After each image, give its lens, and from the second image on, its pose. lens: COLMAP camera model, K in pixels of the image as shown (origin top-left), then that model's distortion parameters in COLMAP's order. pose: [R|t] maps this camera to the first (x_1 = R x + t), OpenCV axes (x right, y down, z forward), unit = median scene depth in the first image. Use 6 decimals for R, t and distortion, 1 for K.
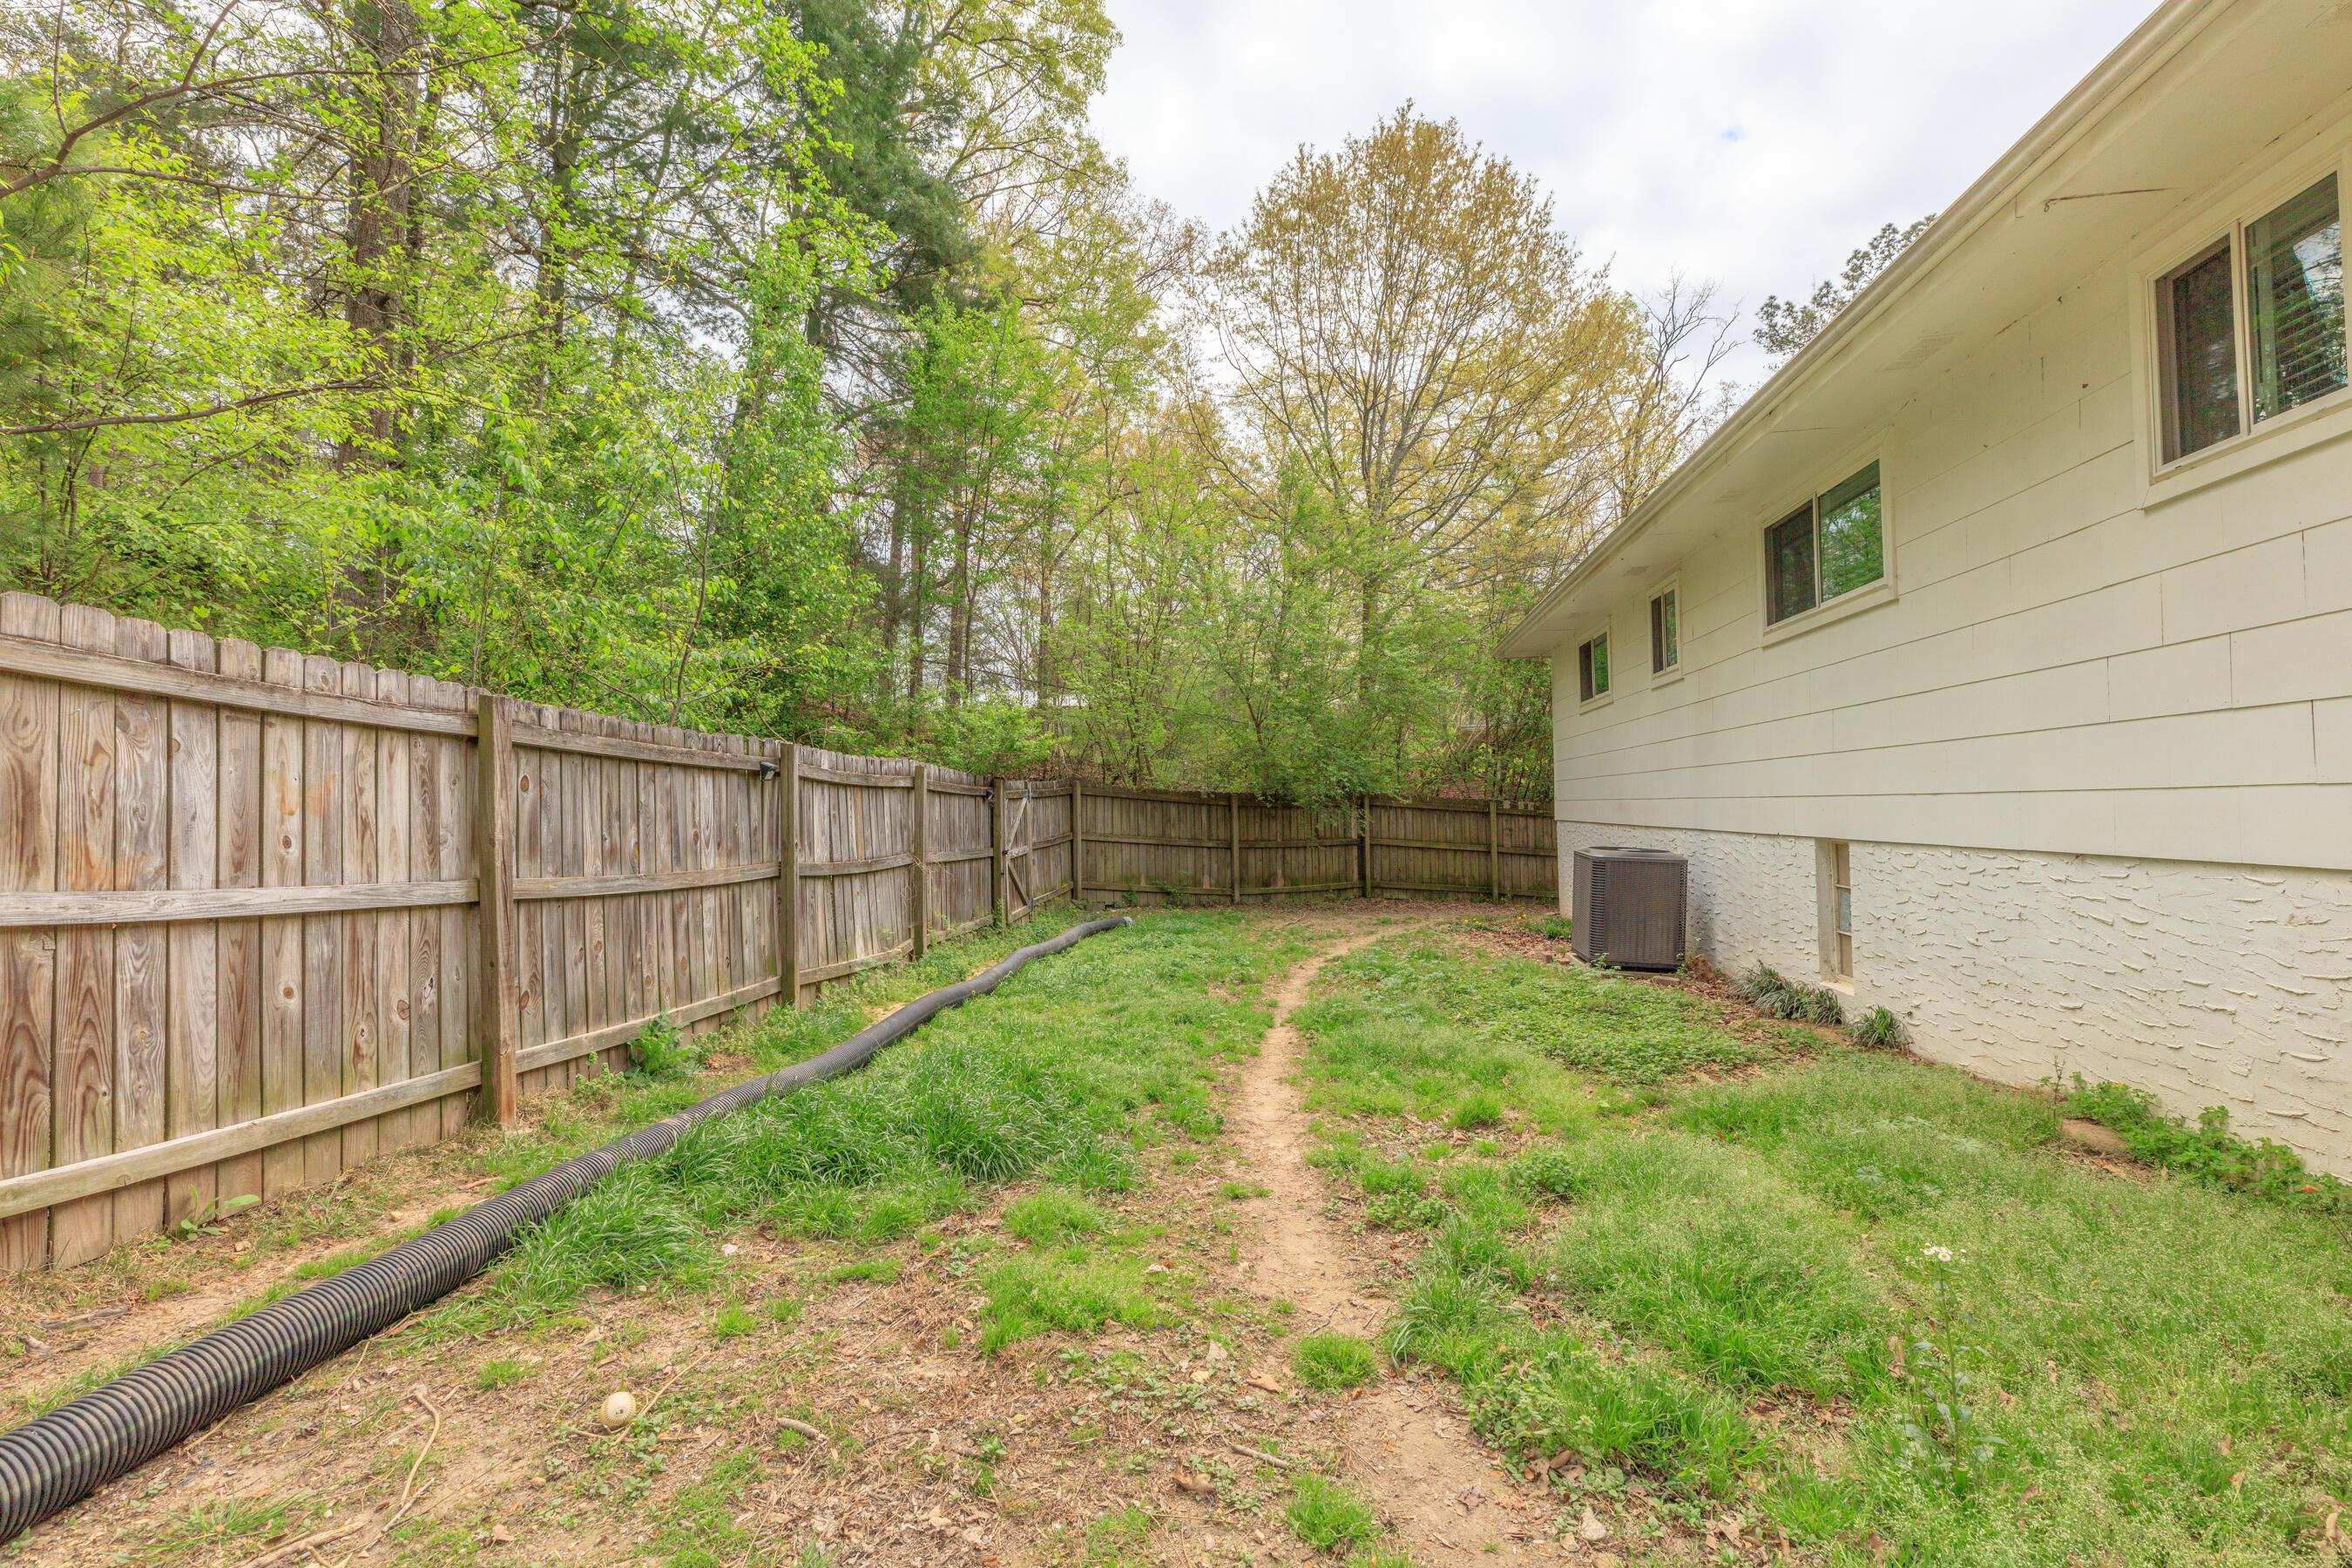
lens RADIAL K [[1044.5, 0, 1185.2], [0, 1044.5, 769.6], [0, 0, 1]] dist [0.000606, 0.001452]
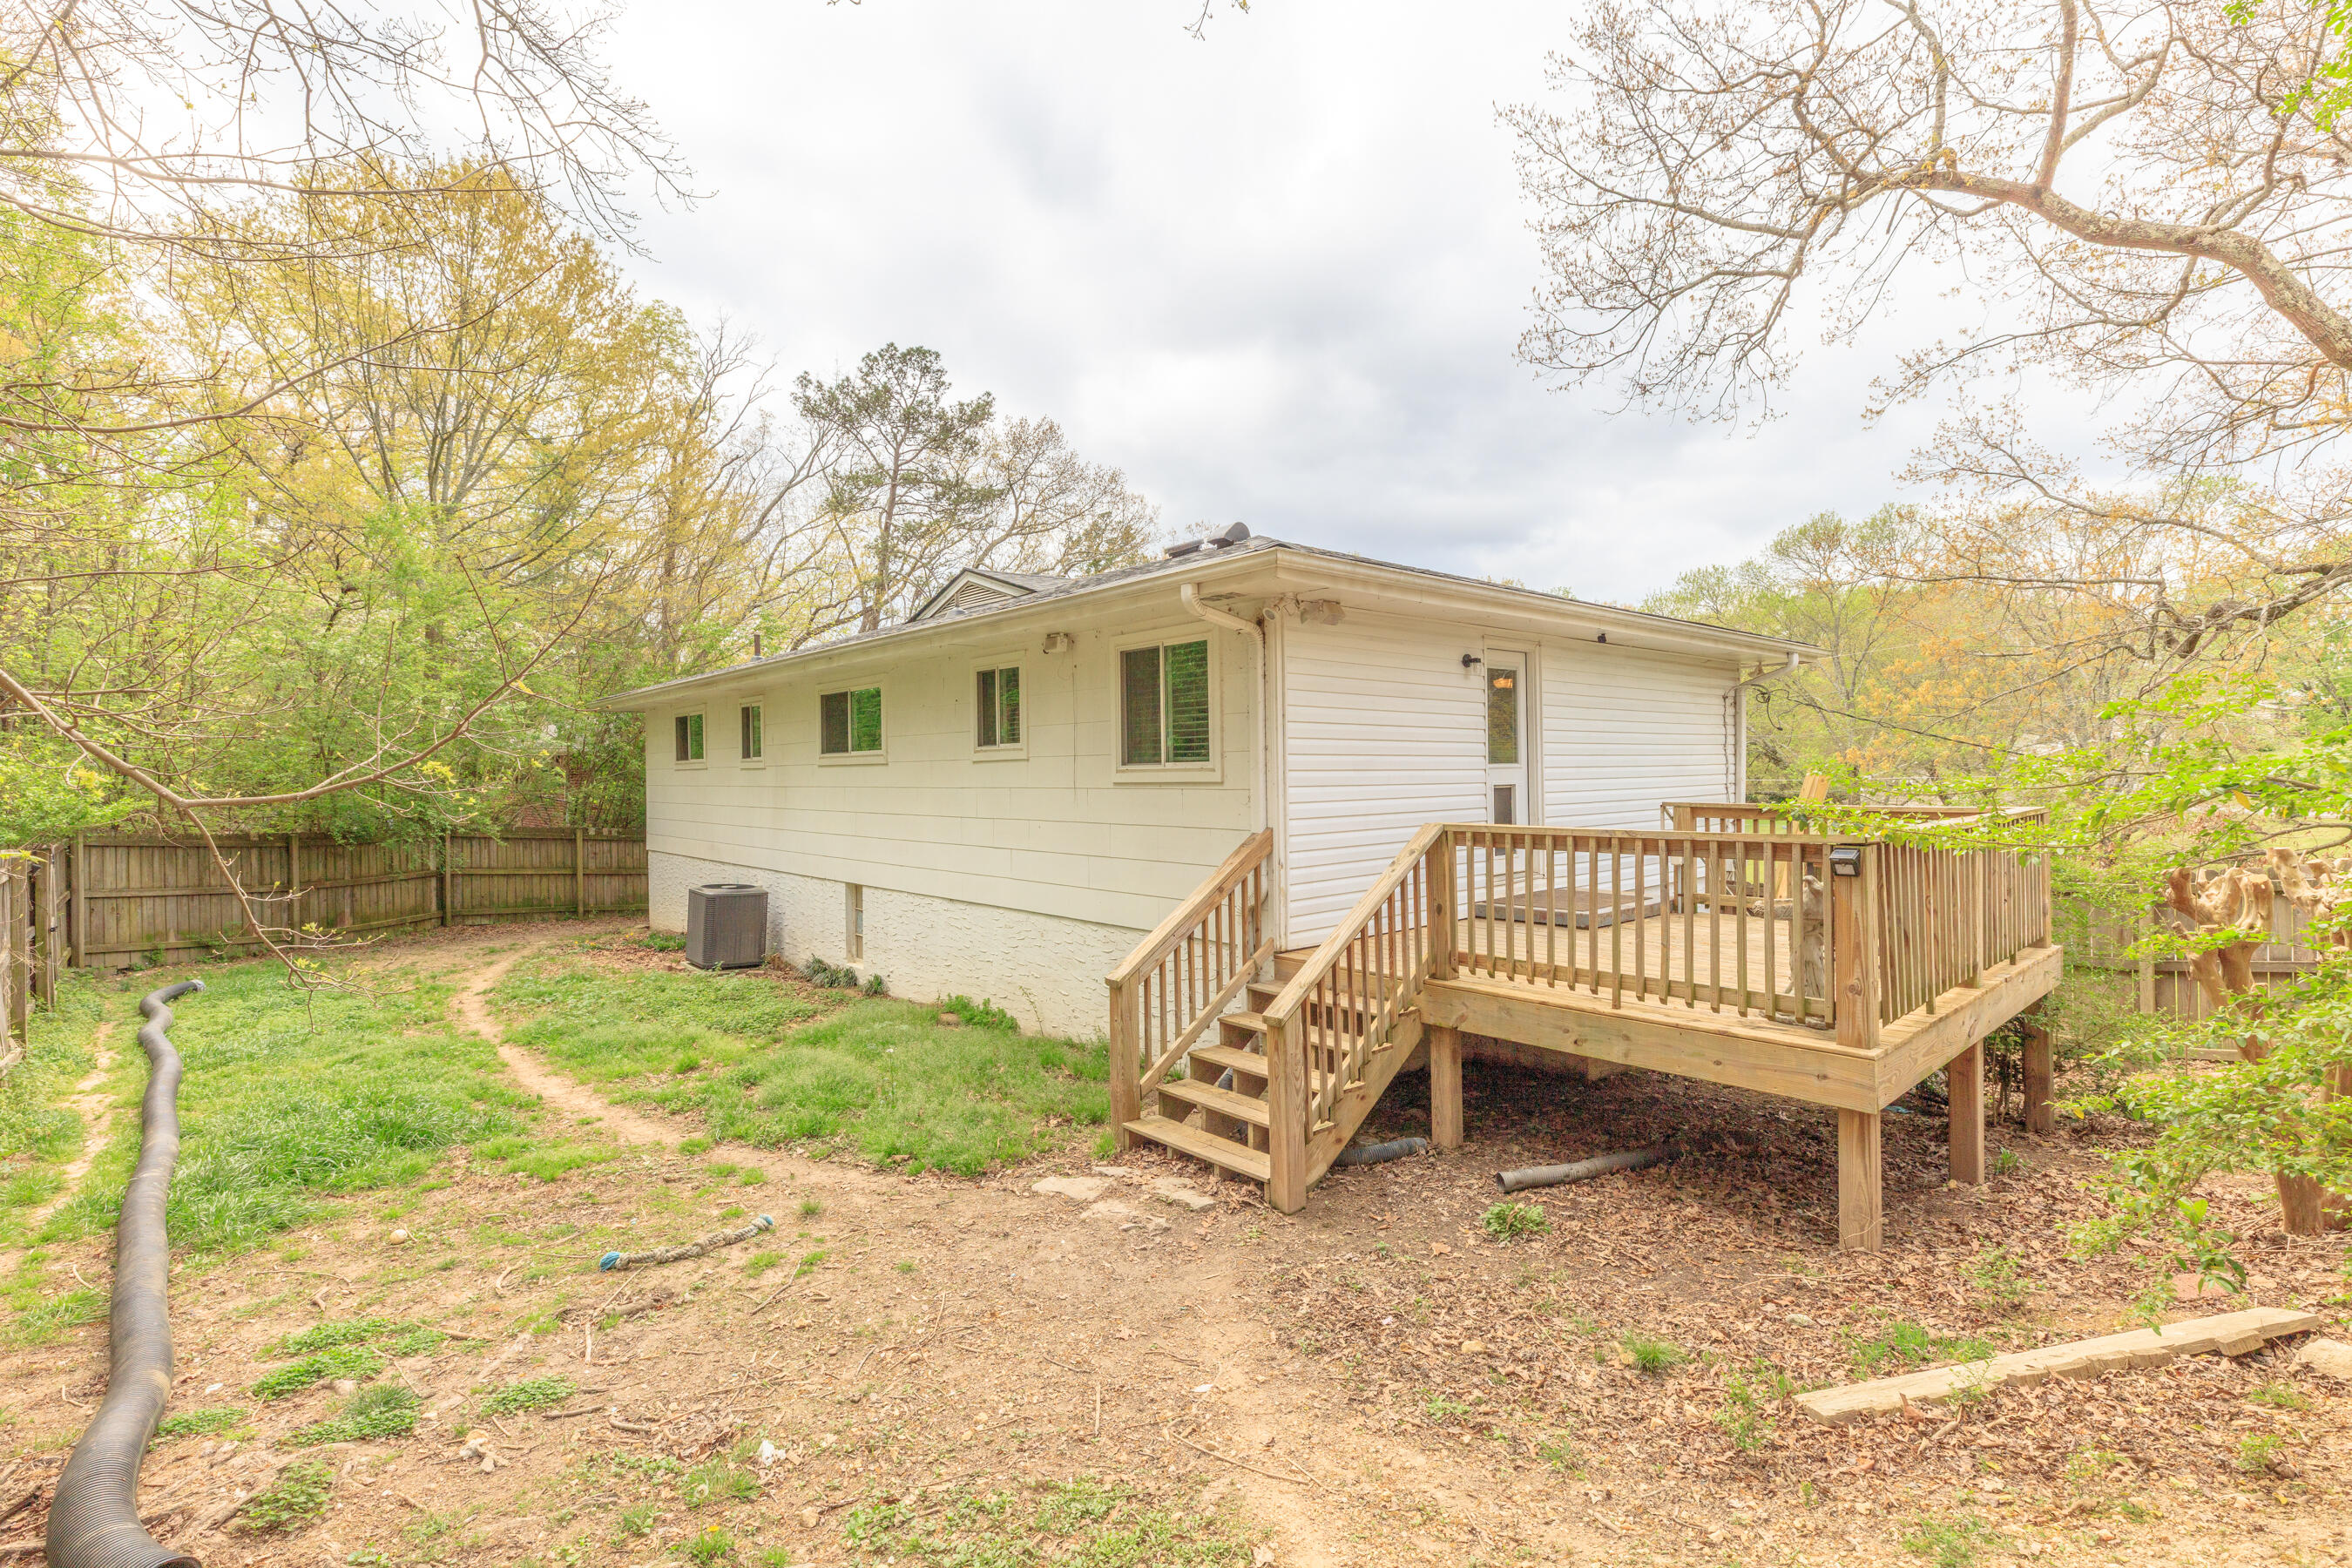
lens RADIAL K [[1044.5, 0, 1175.4], [0, 1044.5, 776.1], [0, 0, 1]] dist [0.000606, 0.001452]
pose [[0.648377, 0.006000, 0.761296, -0.529569], [-0.025345, 0.999585, 0.013707, -0.211835], [-0.760897, -0.028182, 0.648260, -0.783996]]
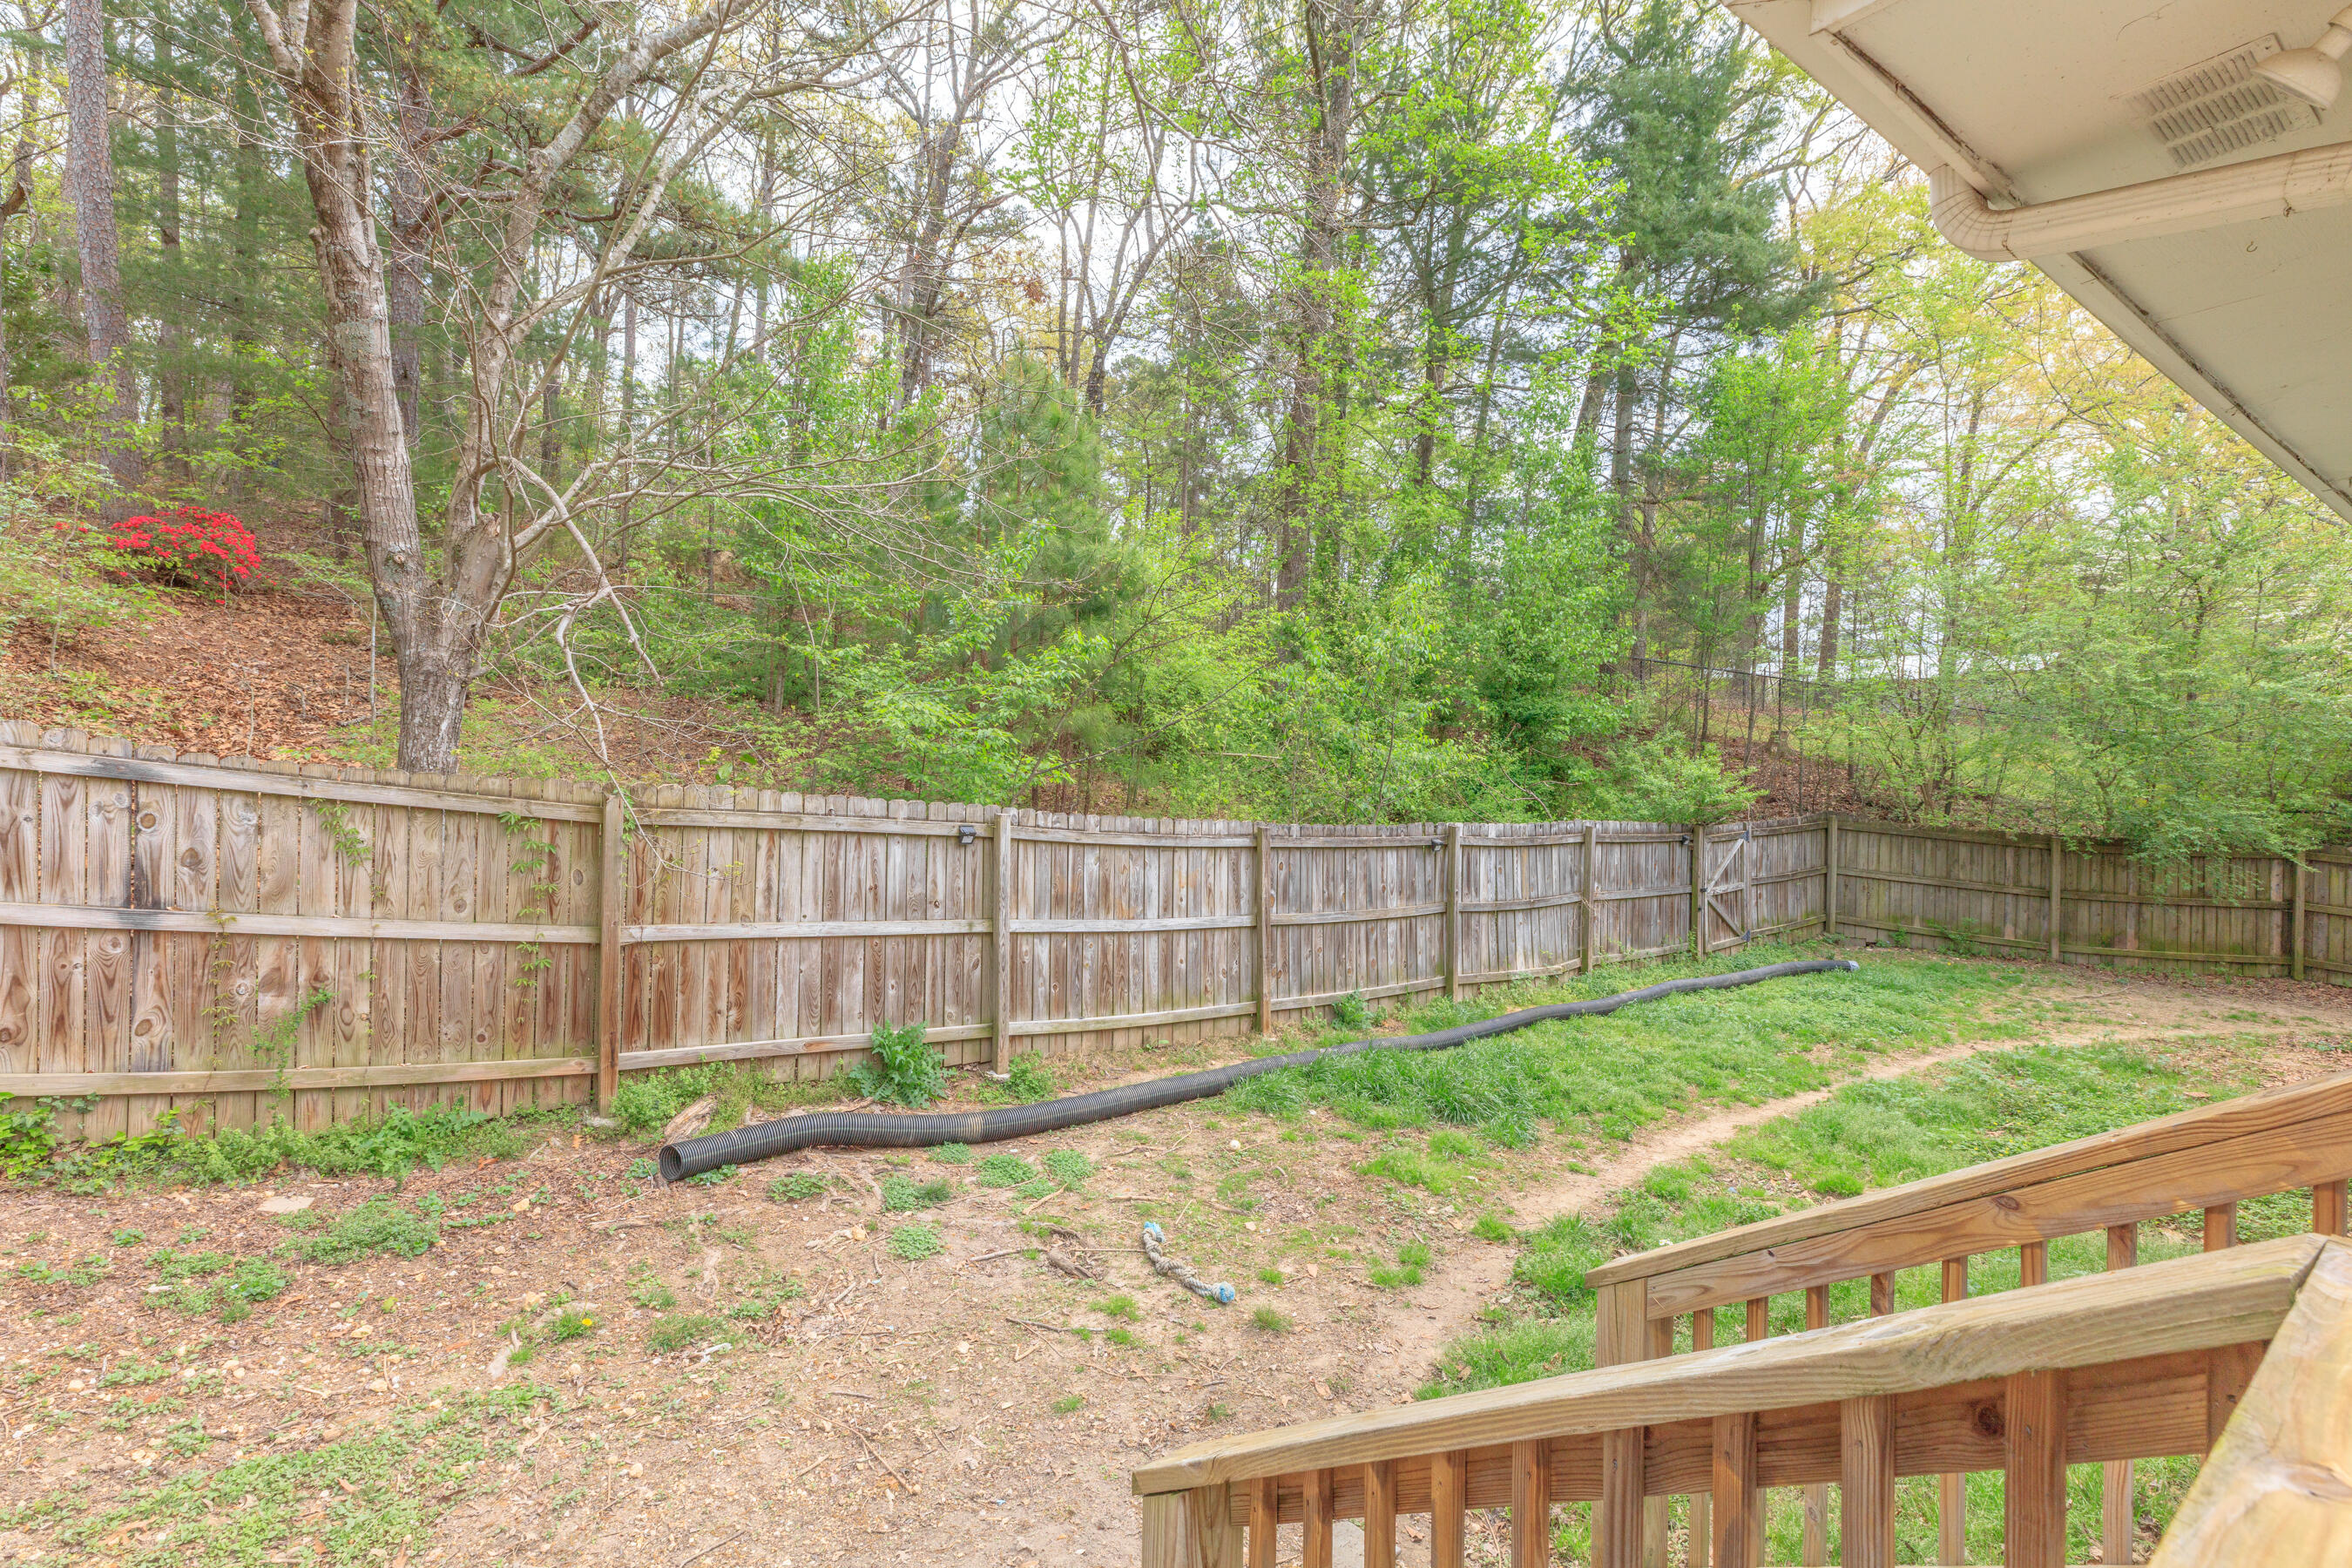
lens RADIAL K [[1044.5, 0, 1186.2], [0, 1044.5, 772.7], [0, 0, 1]] dist [0.000606, 0.001452]
pose [[0.687442, 0.032719, -0.725501, 0.597348], [-0.002187, 0.999073, 0.042984, -0.219530], [0.726236, -0.027962, 0.686877, -0.430041]]
